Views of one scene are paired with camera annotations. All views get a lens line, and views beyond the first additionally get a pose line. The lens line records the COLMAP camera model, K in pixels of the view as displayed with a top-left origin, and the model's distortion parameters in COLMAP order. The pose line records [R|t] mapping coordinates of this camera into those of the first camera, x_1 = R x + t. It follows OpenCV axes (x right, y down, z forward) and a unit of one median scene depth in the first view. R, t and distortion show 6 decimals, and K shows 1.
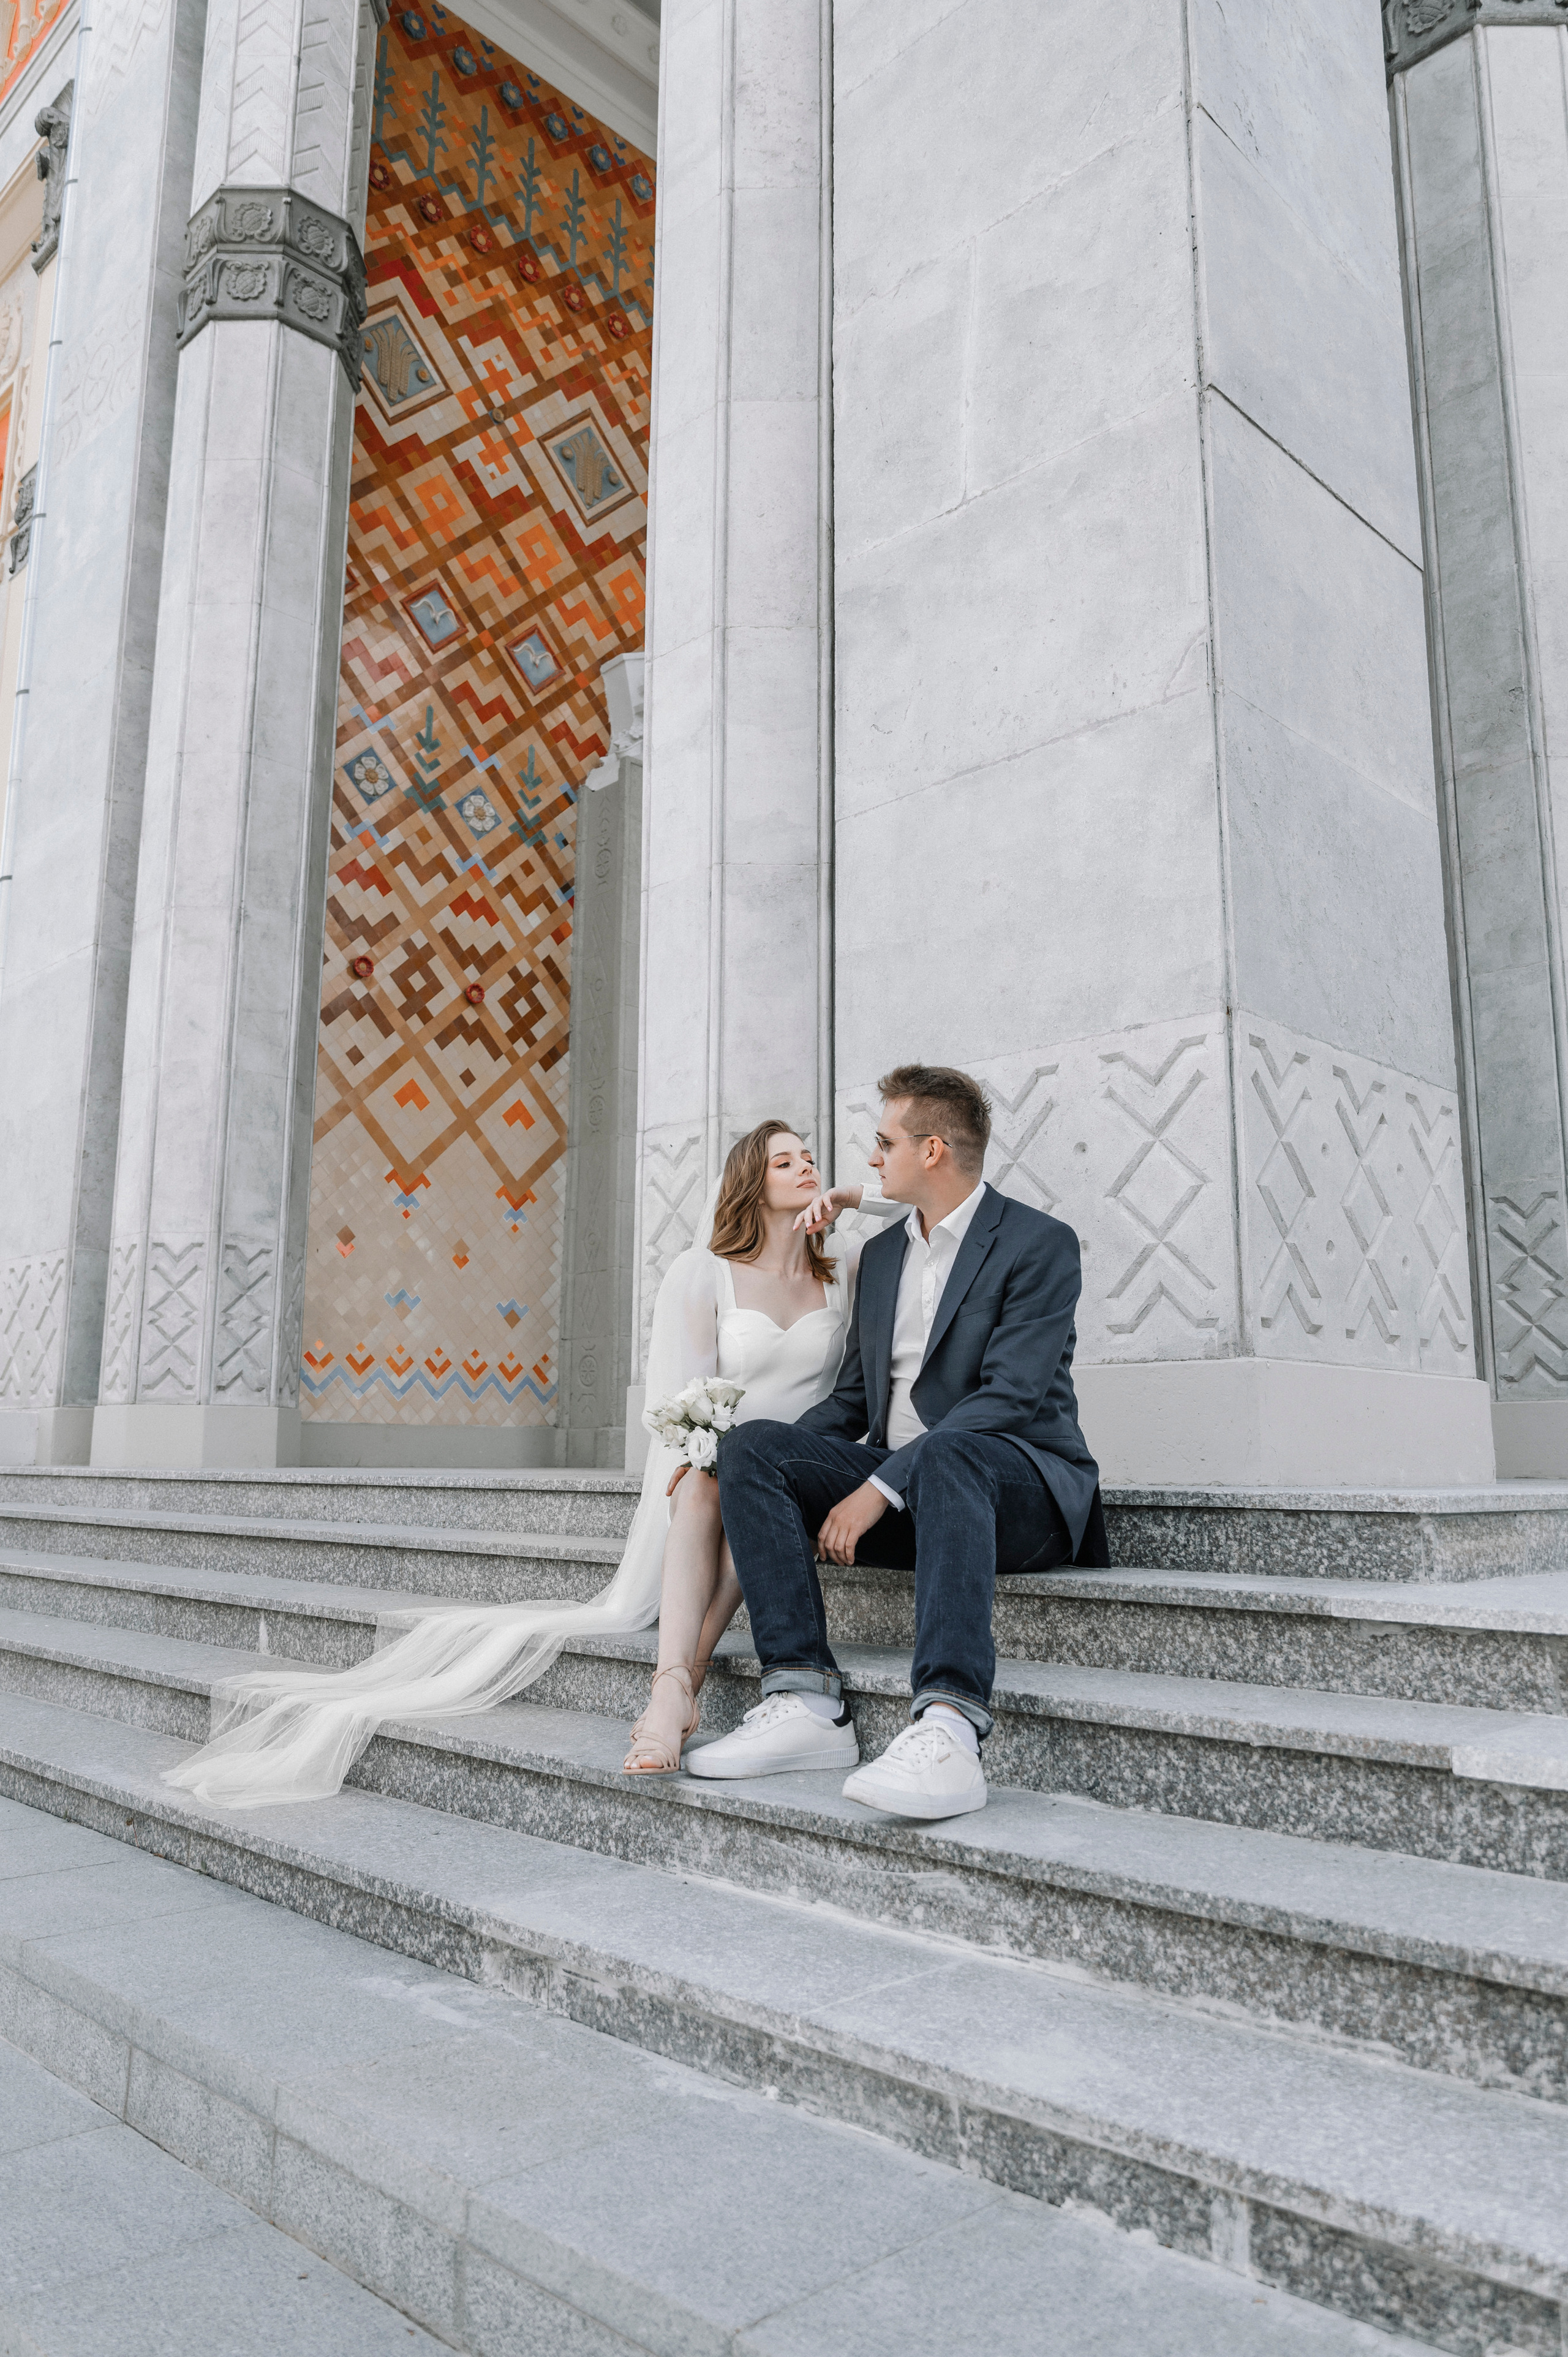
lens RADIAL K [[1694.0, 0, 784.0], [0, 1694.0, 1178.5], [0, 0, 1]] dist [-0.012792, 0.001488]
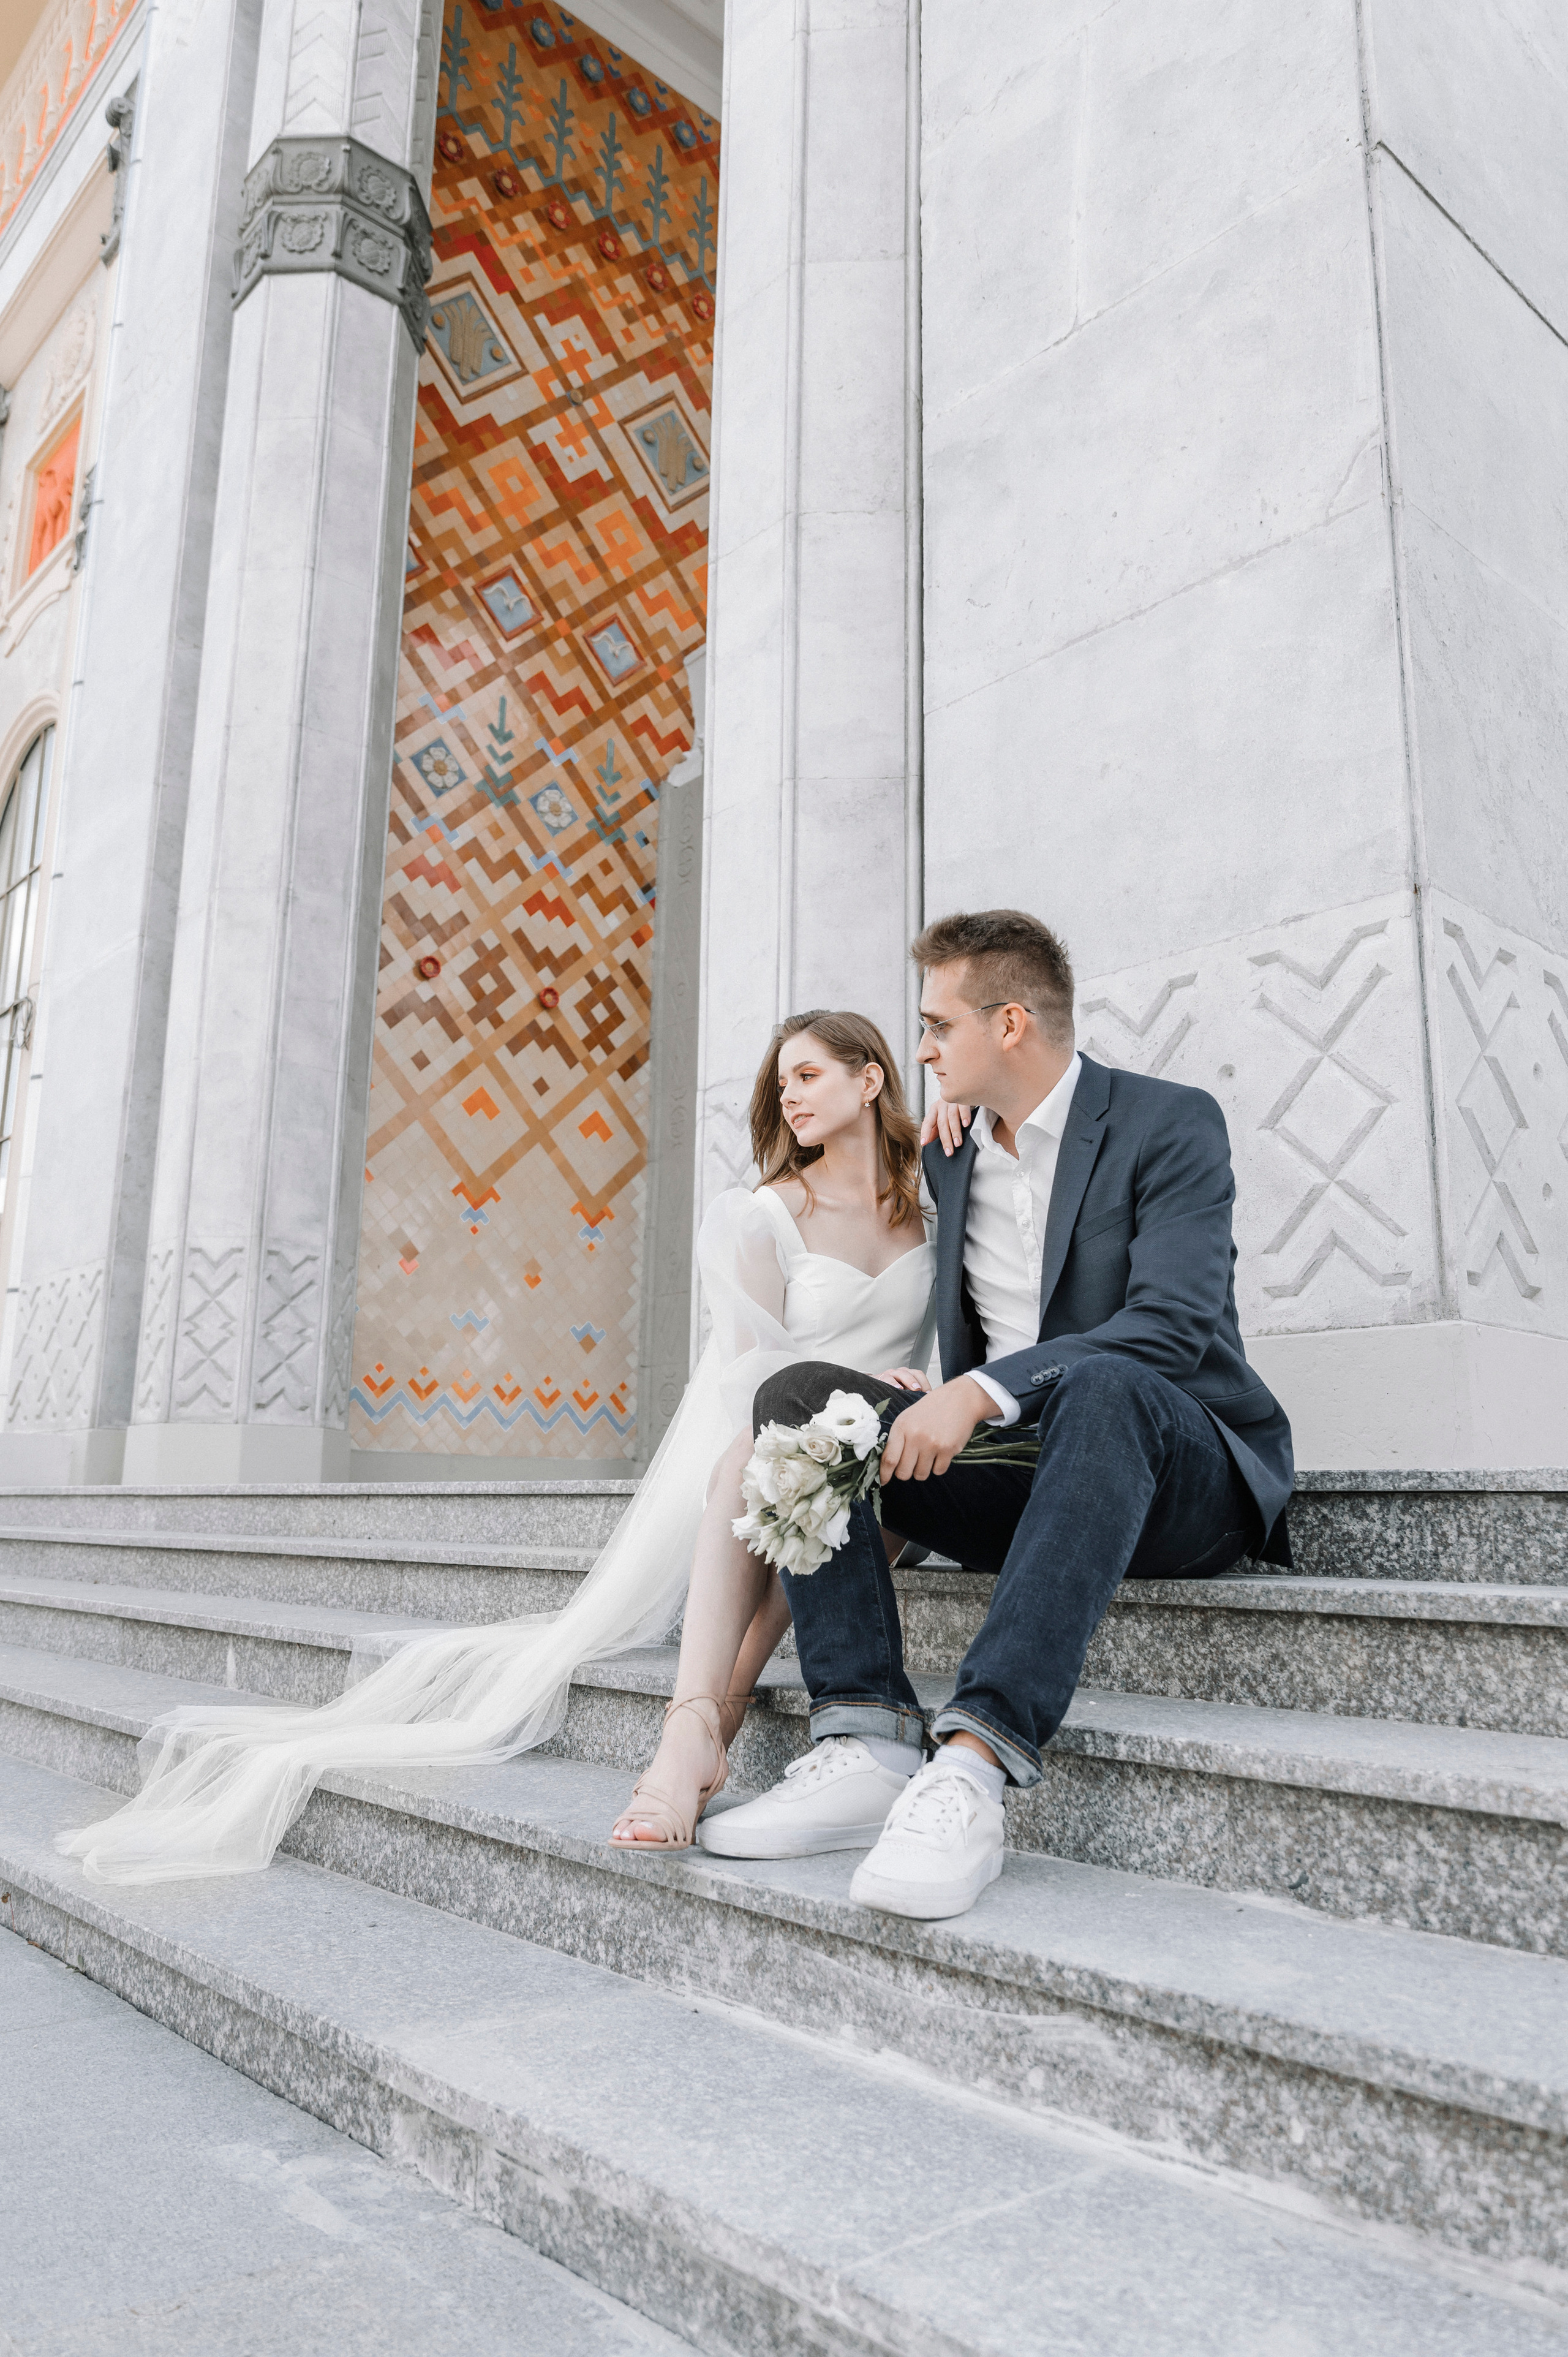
lens RADIAL K [[1694.0, 0, 789.5], [0, 1694.0, 1180.4], [0, 0, 1]] dist [0.011174, -0.015642]
pose [[0.998340, -0.002932, -0.057517, 0.012710], [0.001065, 0.999472, -0.032471, 0.059871], [0.057582, 0.032356, 0.997816, 0.179451]]
